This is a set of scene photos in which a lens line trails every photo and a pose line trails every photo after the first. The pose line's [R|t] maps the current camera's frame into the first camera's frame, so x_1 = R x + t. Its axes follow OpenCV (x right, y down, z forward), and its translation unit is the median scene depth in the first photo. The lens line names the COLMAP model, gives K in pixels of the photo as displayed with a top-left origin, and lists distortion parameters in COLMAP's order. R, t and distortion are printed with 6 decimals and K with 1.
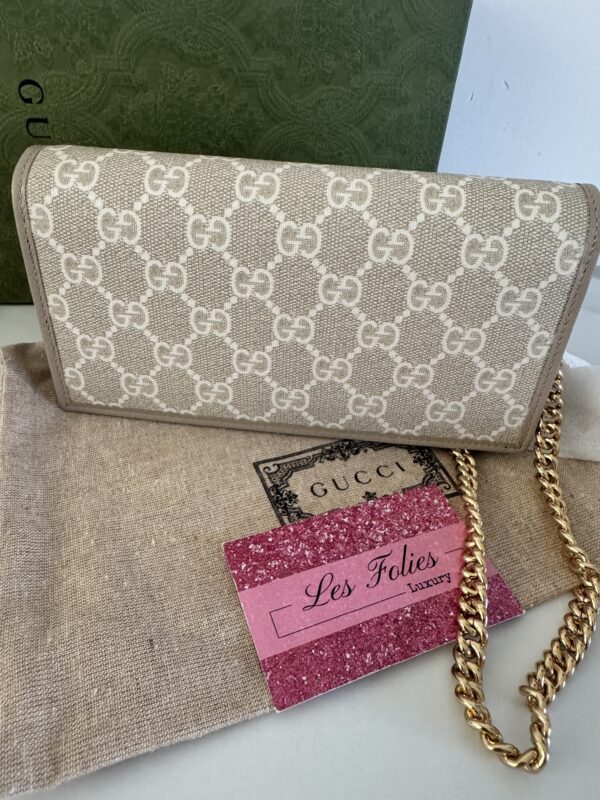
lens RADIAL K [[568.2, 0, 294.4], [0, 568.2, 394.6], [0, 0, 1]] dist [-0.032937, 0.018998]
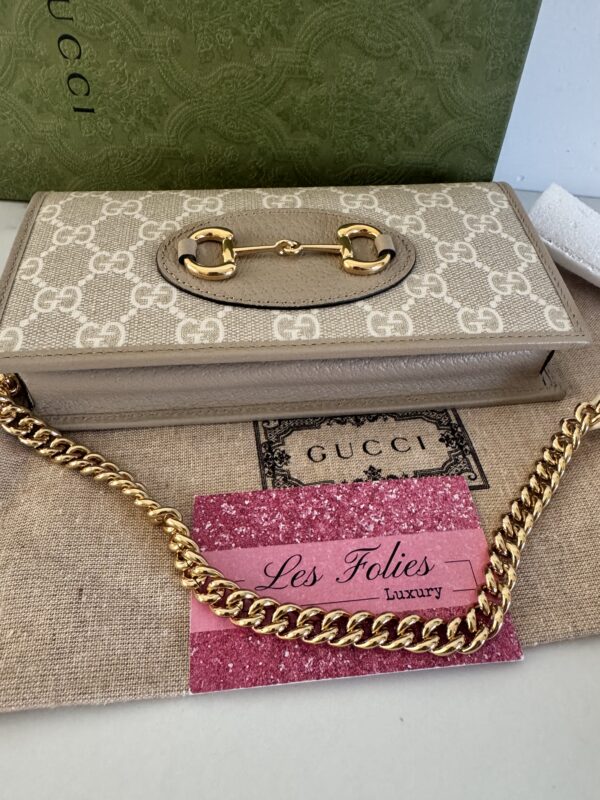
lens RADIAL K [[568.2, 0, 296.6], [0, 568.2, 390.3], [0, 0, 1]] dist [-0.032937, 0.018998]
pose [[0.959289, 0.163805, -0.230072, 0.214633], [-0.136930, 0.982225, 0.128390, -0.042924], [0.247014, -0.091659, 0.964667, 0.181084]]
